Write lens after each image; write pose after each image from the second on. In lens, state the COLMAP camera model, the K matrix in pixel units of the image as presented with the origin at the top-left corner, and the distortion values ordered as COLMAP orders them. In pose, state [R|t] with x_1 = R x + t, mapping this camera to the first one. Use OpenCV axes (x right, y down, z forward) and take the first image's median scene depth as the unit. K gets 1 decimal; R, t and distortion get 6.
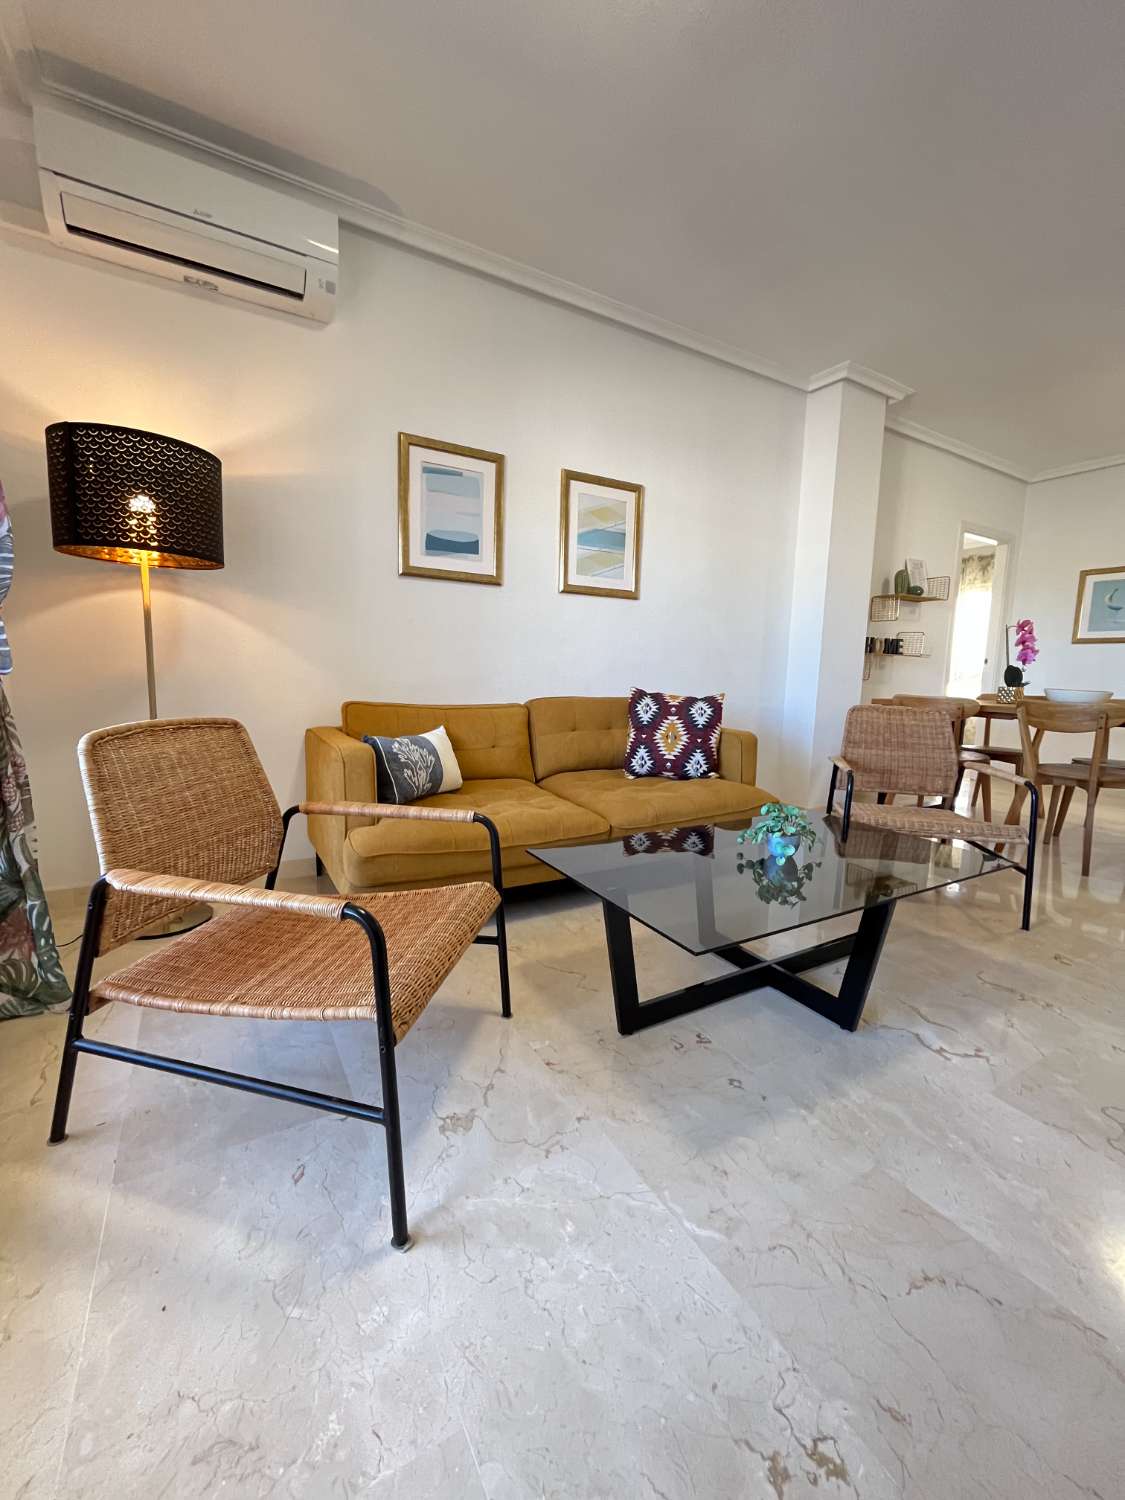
lens RADIAL K [[611.6, 0, 566.5], [0, 611.6, 751.3], [0, 0, 1]] dist [-0.001806, -0.000174]
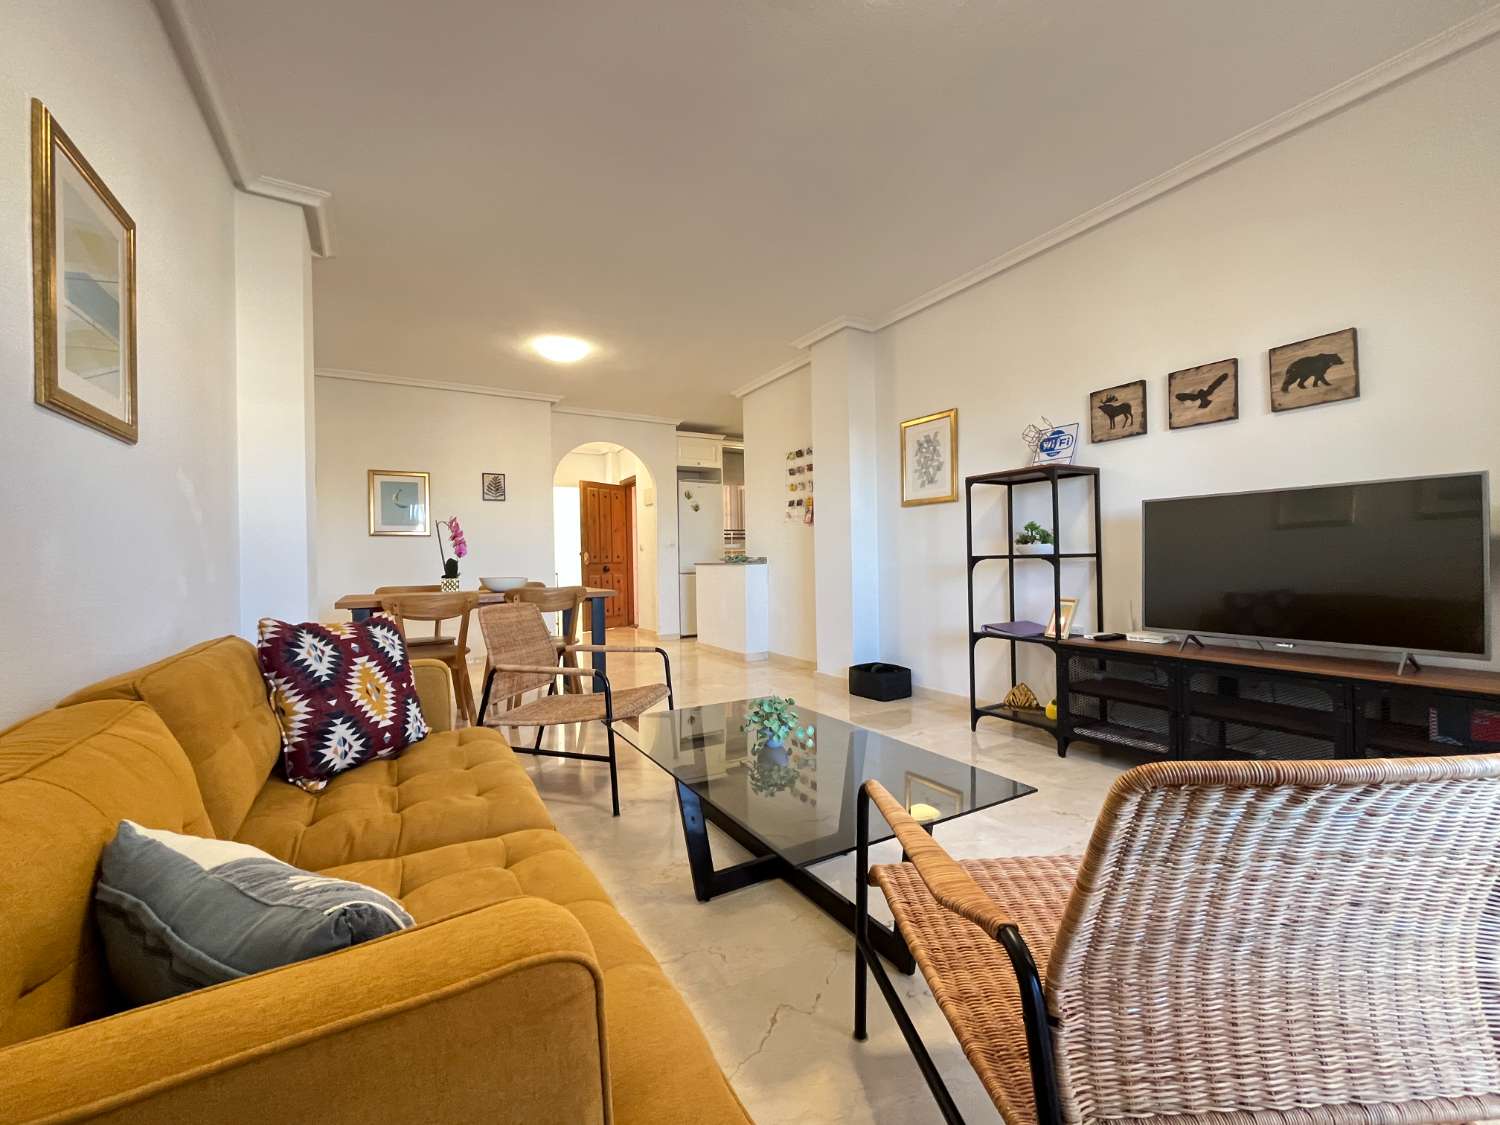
lens RADIAL K [[611.6, 0, 747.1], [0, 611.6, 563.9], [0, 0, 1]] dist [-0.001806, -0.000174]
pose [[0.006392, -0.033009, 0.999435, -0.512815], [0.151295, 0.987981, 0.031664, -0.133190], [-0.988468, 0.151007, 0.011310, 0.731158]]
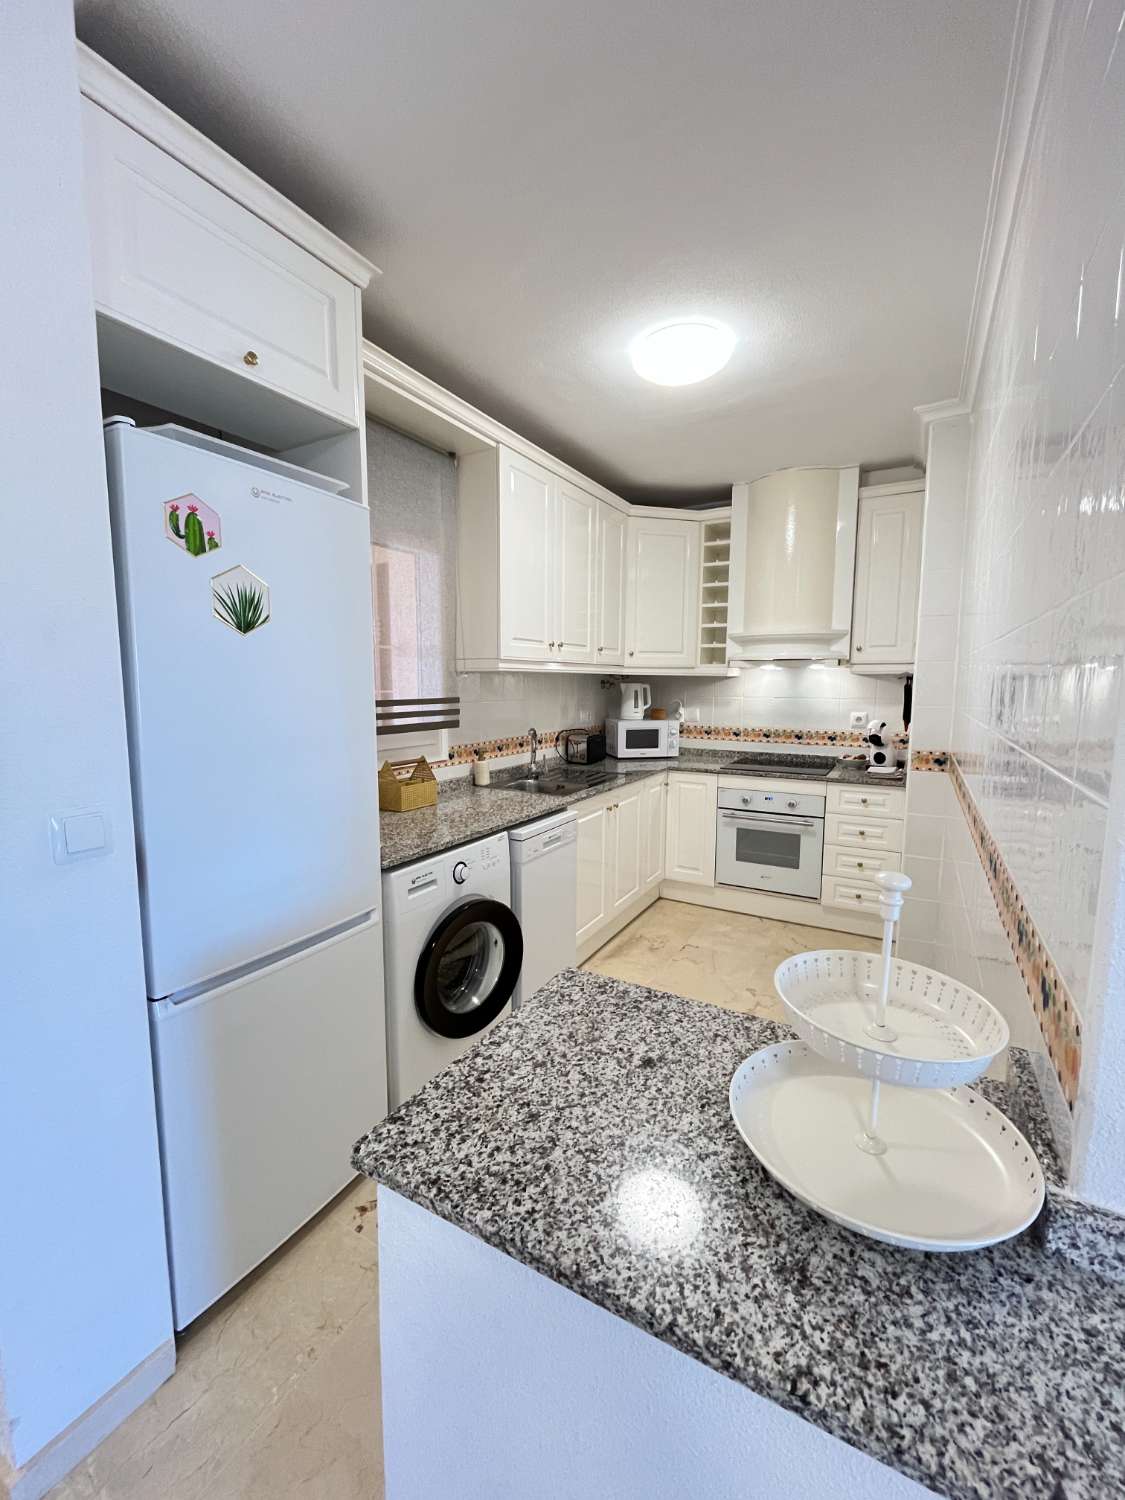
lens RADIAL K [[611.6, 0, 562.3], [0, 611.6, 746.1], [0, 0, 1]] dist [-0.001806, -0.000174]
pose [[-0.492894, -0.120705, 0.861676, 1.997160], [0.099293, 0.976058, 0.193525, -0.316118], [-0.864405, 0.180946, -0.469108, 1.013707]]
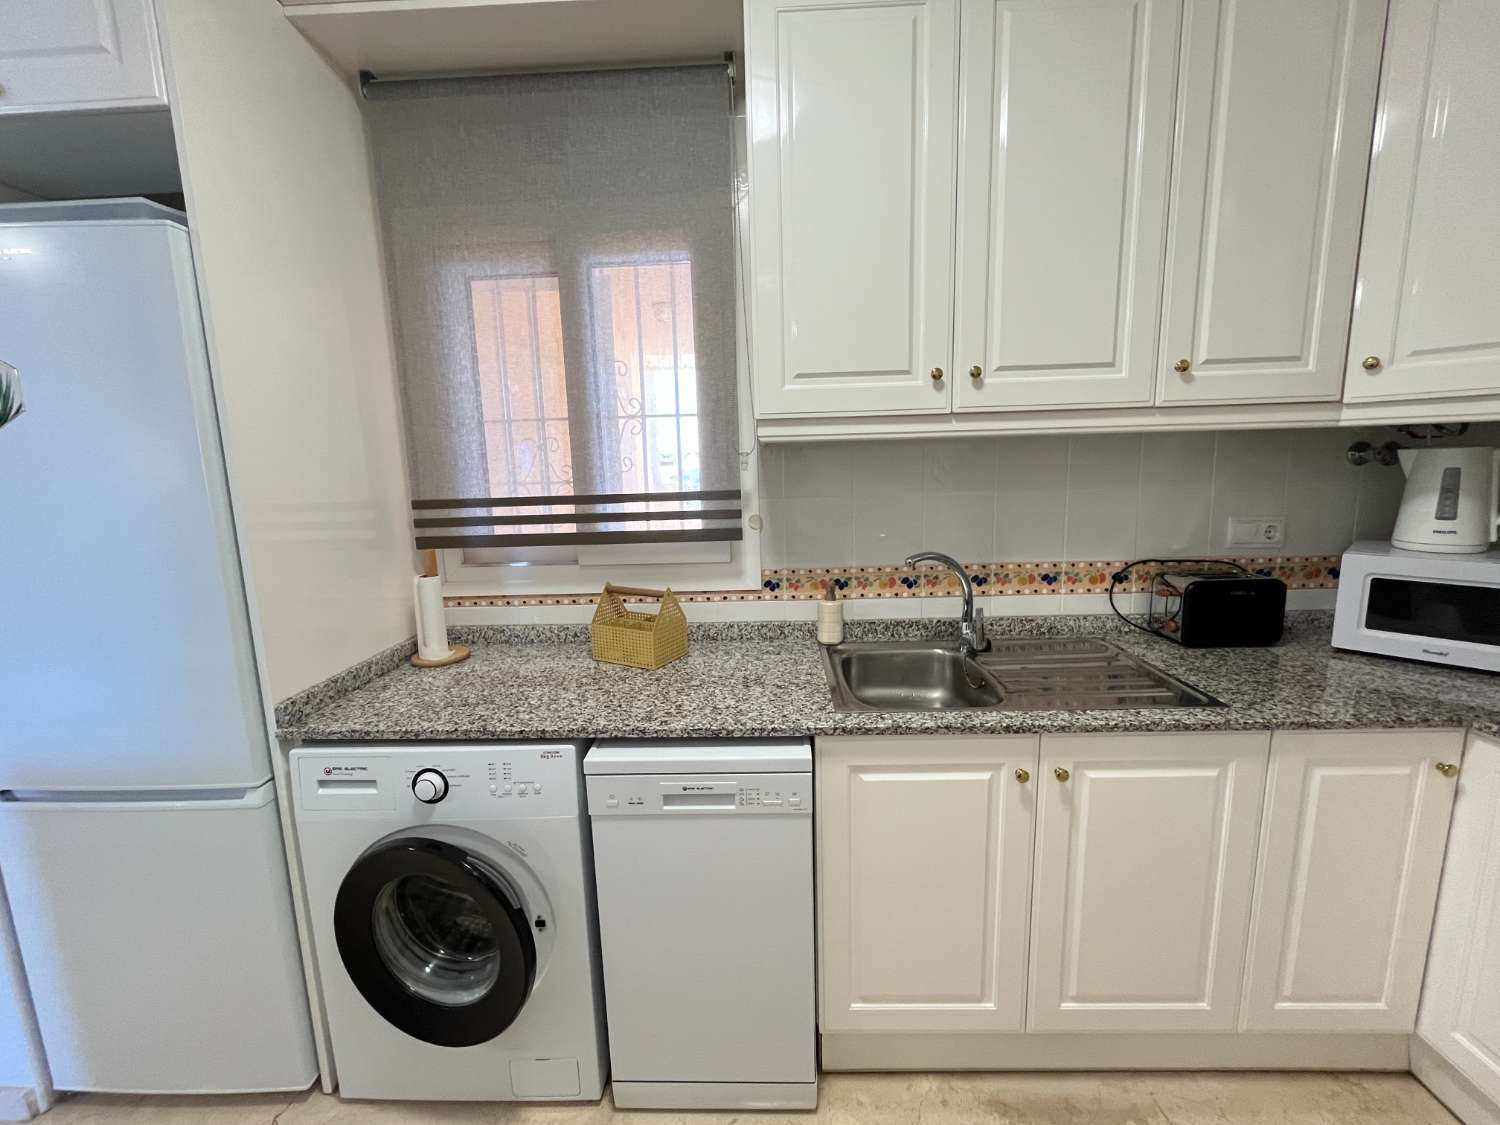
lens RADIAL K [[611.6, 0, 749.7], [0, 611.6, 560.2], [0, 0, 1]] dist [-0.001806, -0.000174]
pose [[0.535865, -0.174279, 0.826121, 2.513105], [0.154631, 0.982172, 0.106898, -0.199493], [-0.830023, 0.070461, 0.553261, 0.262416]]
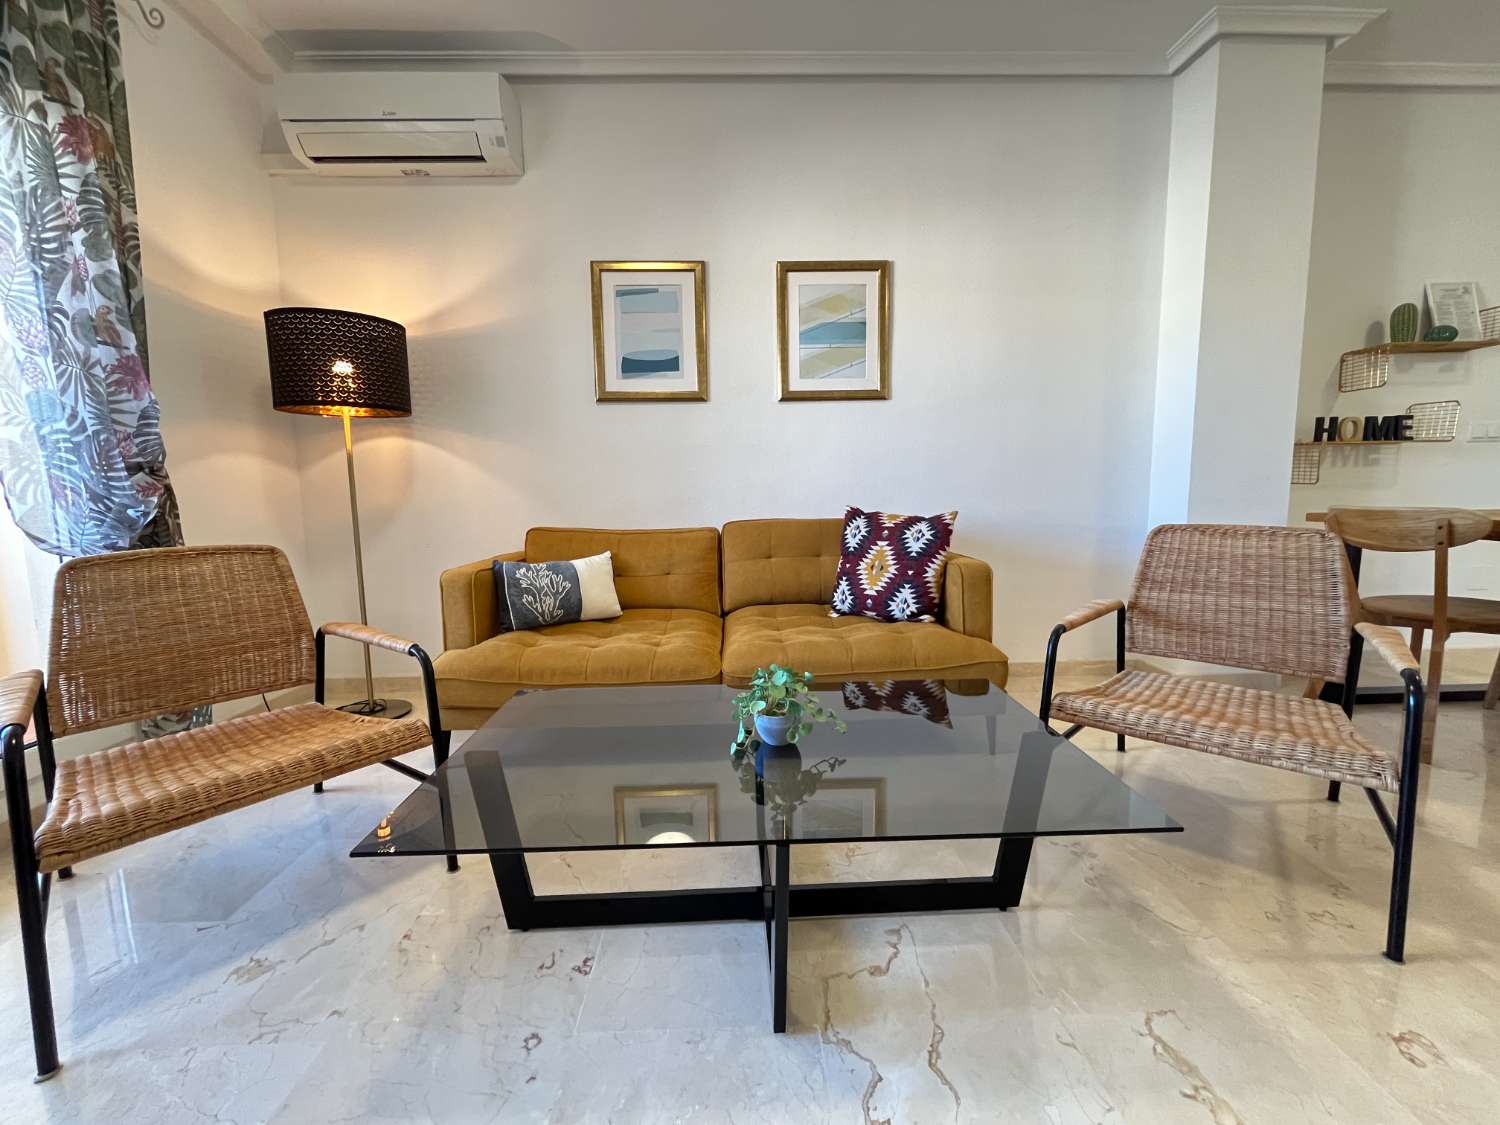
lens RADIAL K [[611.6, 0, 751.4], [0, 611.6, 562.0], [0, 0, 1]] dist [-0.001806, -0.000174]
pose [[0.877707, 0.016806, -0.478902, 0.491190], [-0.025738, 0.999596, -0.012094, -0.019932], [0.478505, 0.022941, 0.877785, 0.269048]]
